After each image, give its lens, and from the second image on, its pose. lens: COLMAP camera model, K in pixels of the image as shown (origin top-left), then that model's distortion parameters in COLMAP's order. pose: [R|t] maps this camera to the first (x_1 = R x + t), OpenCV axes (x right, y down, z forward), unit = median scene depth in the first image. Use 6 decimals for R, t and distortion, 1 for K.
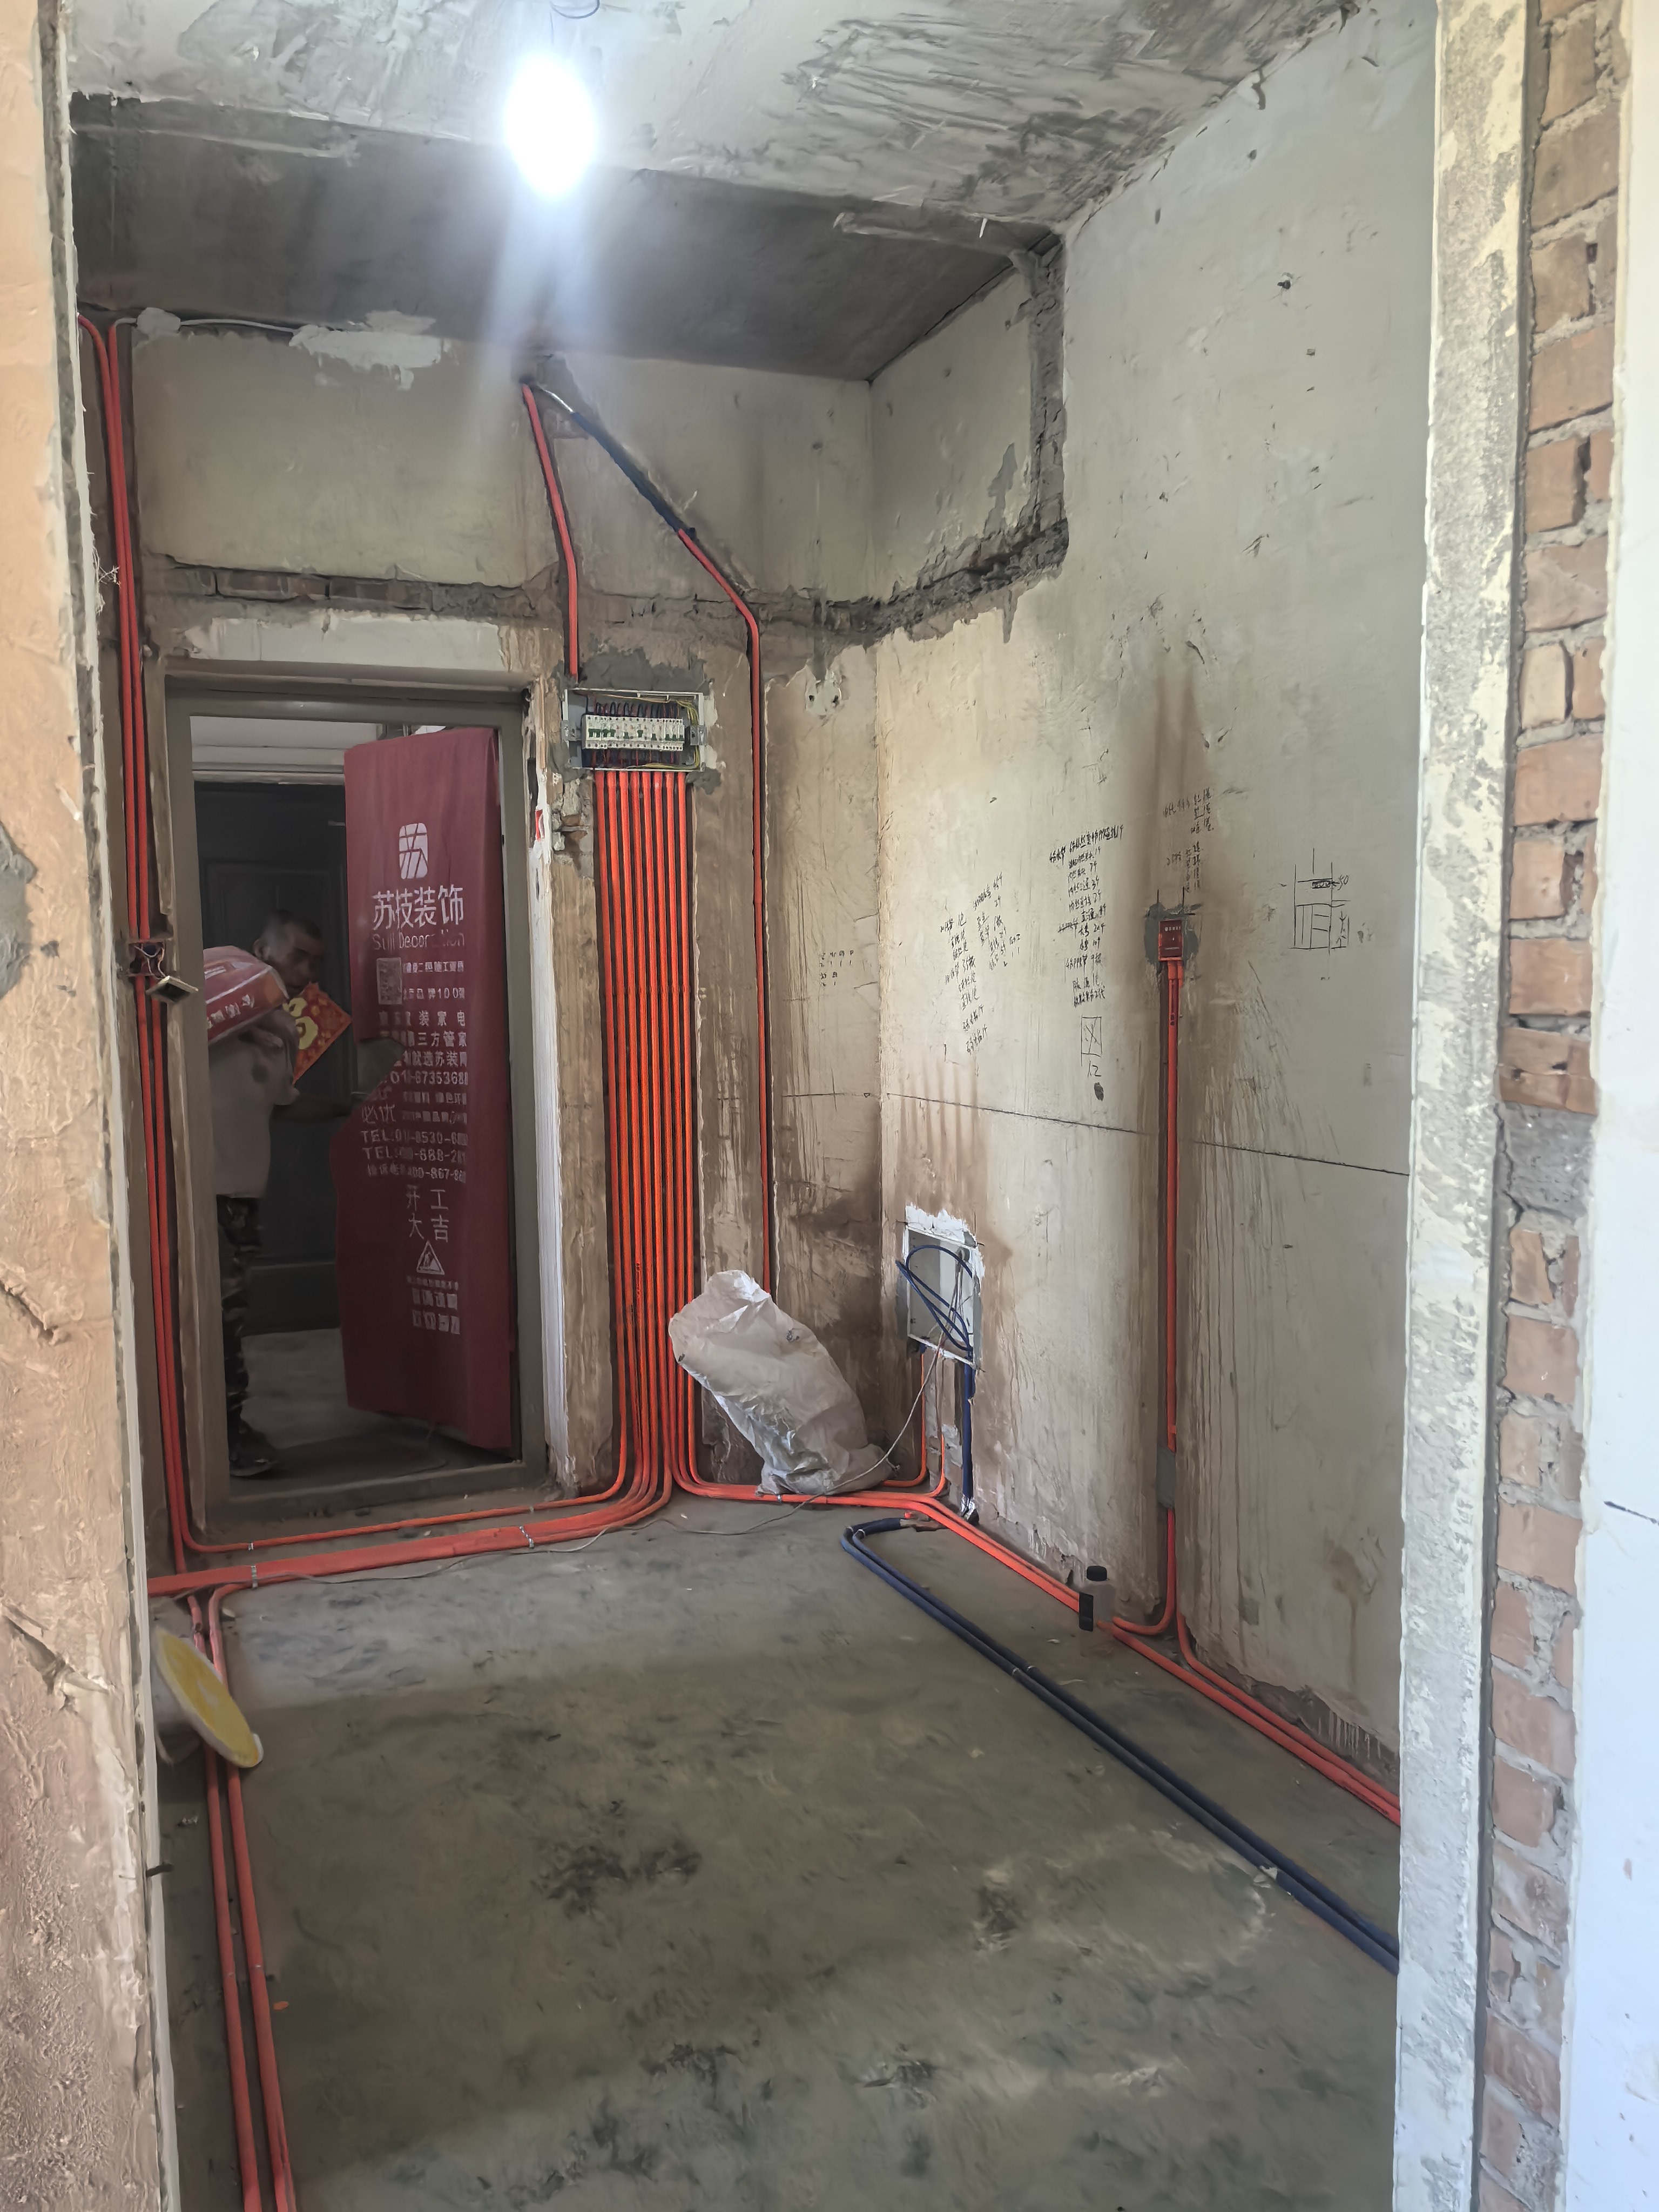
lens RADIAL K [[1746.9, 0, 809.4], [0, 1746.9, 1117.0], [0, 0, 1]] dist [0.051393, -0.064448]
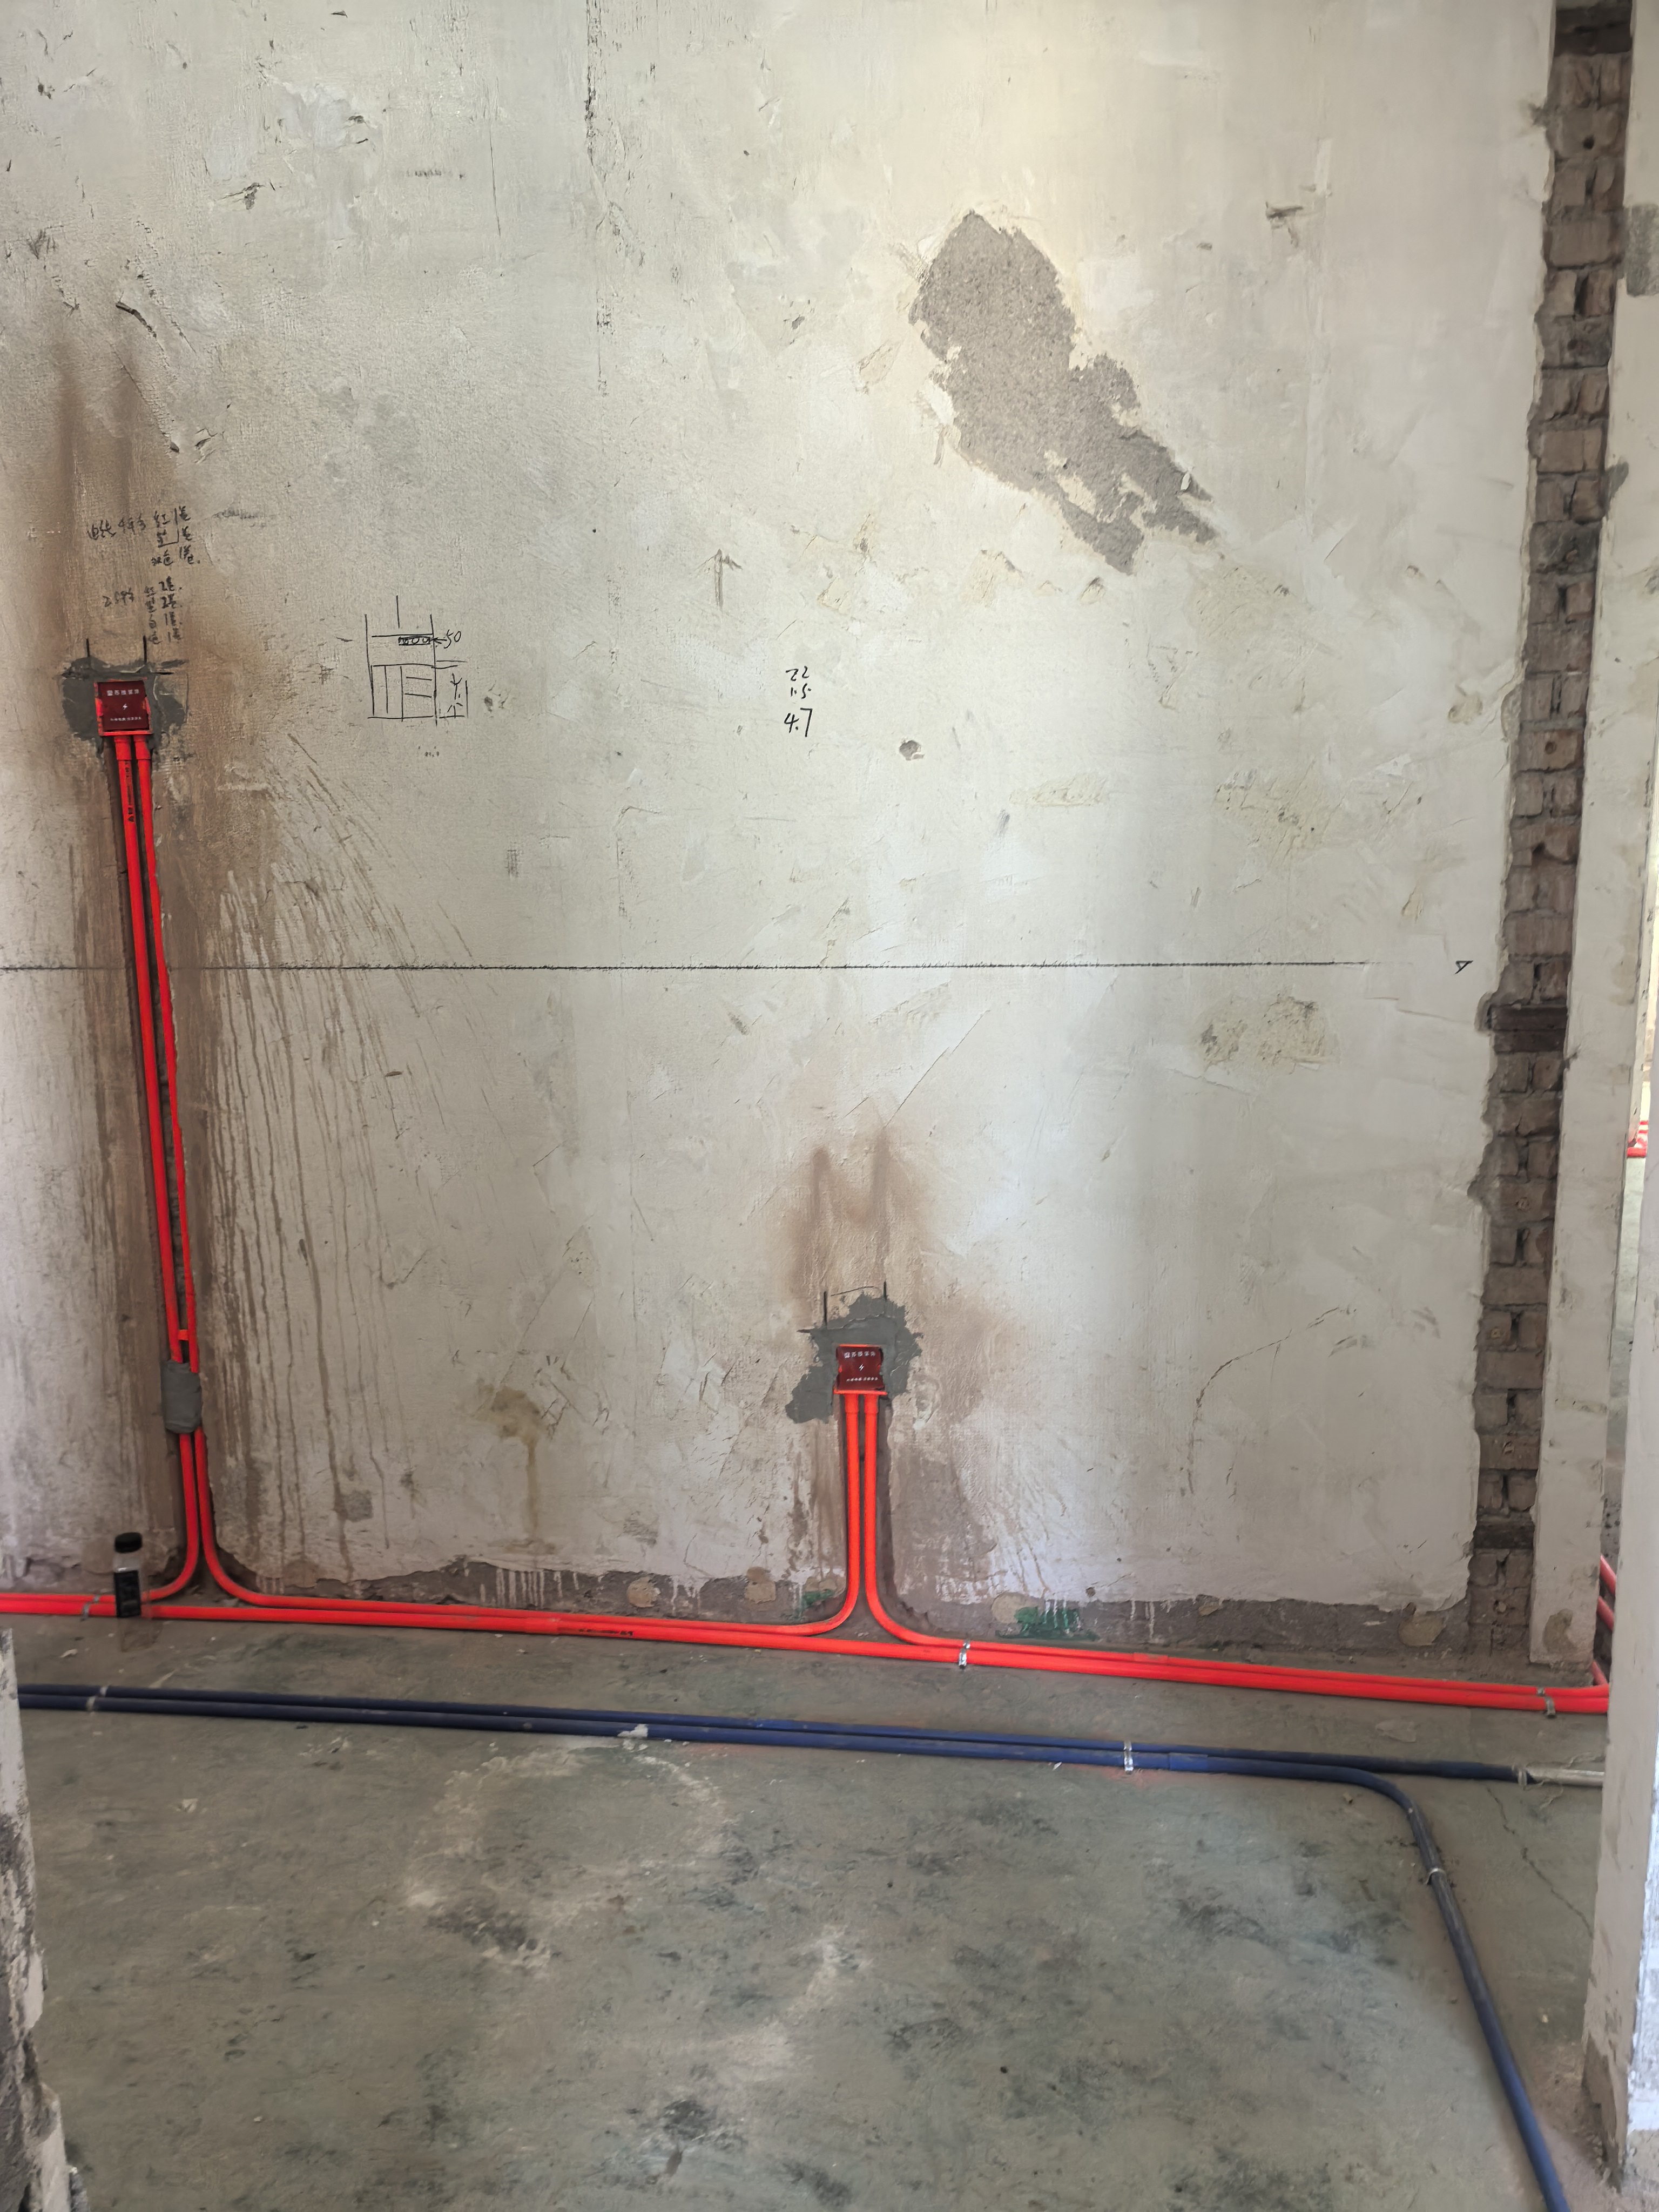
lens RADIAL K [[1746.9, 0, 833.6], [0, 1746.9, 1122.3], [0, 0, 1]] dist [0.051393, -0.064448]
pose [[0.485078, -0.152004, 0.861159, -0.361666], [0.085661, 0.988300, 0.126194, 0.007806], [-0.870265, 0.012554, 0.492424, 0.388304]]
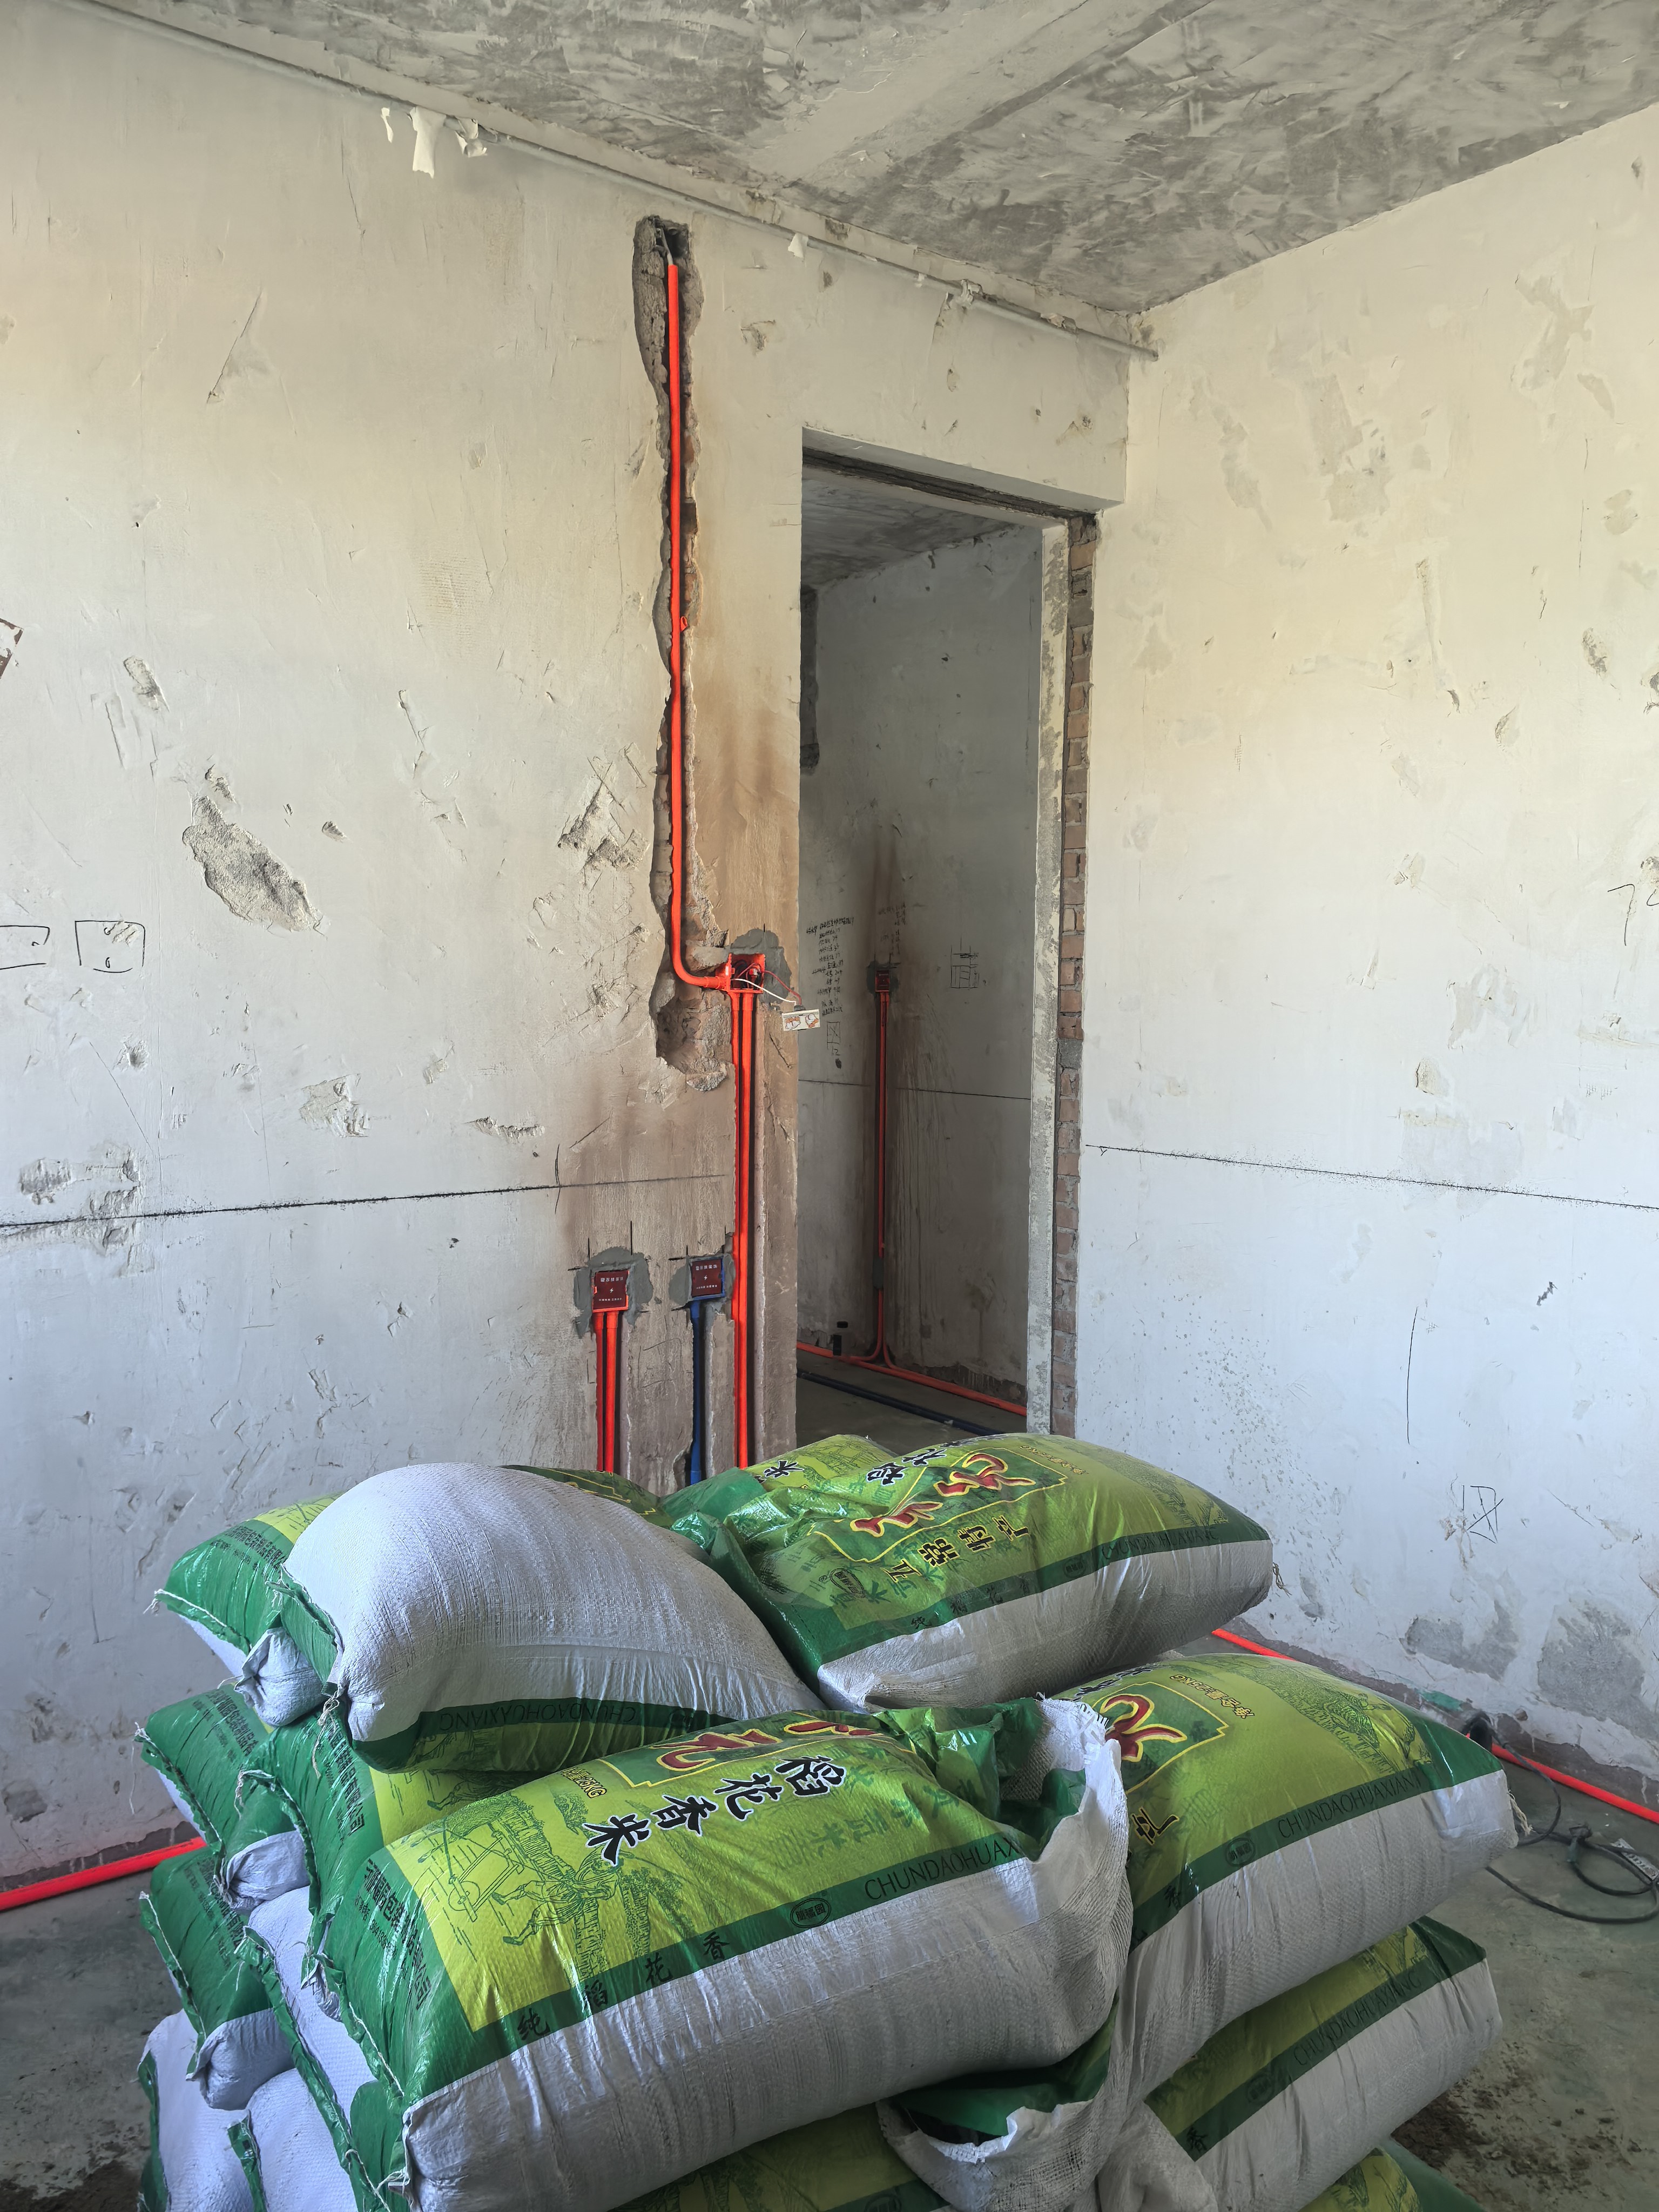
lens RADIAL K [[1746.9, 0, 837.6], [0, 1746.9, 1099.7], [0, 0, 1]] dist [0.051393, -0.064448]
pose [[0.964364, 0.003849, 0.264551, -0.363507], [0.002229, 0.999740, -0.022672, 0.074331], [-0.264570, 0.022454, 0.964105, -0.855088]]
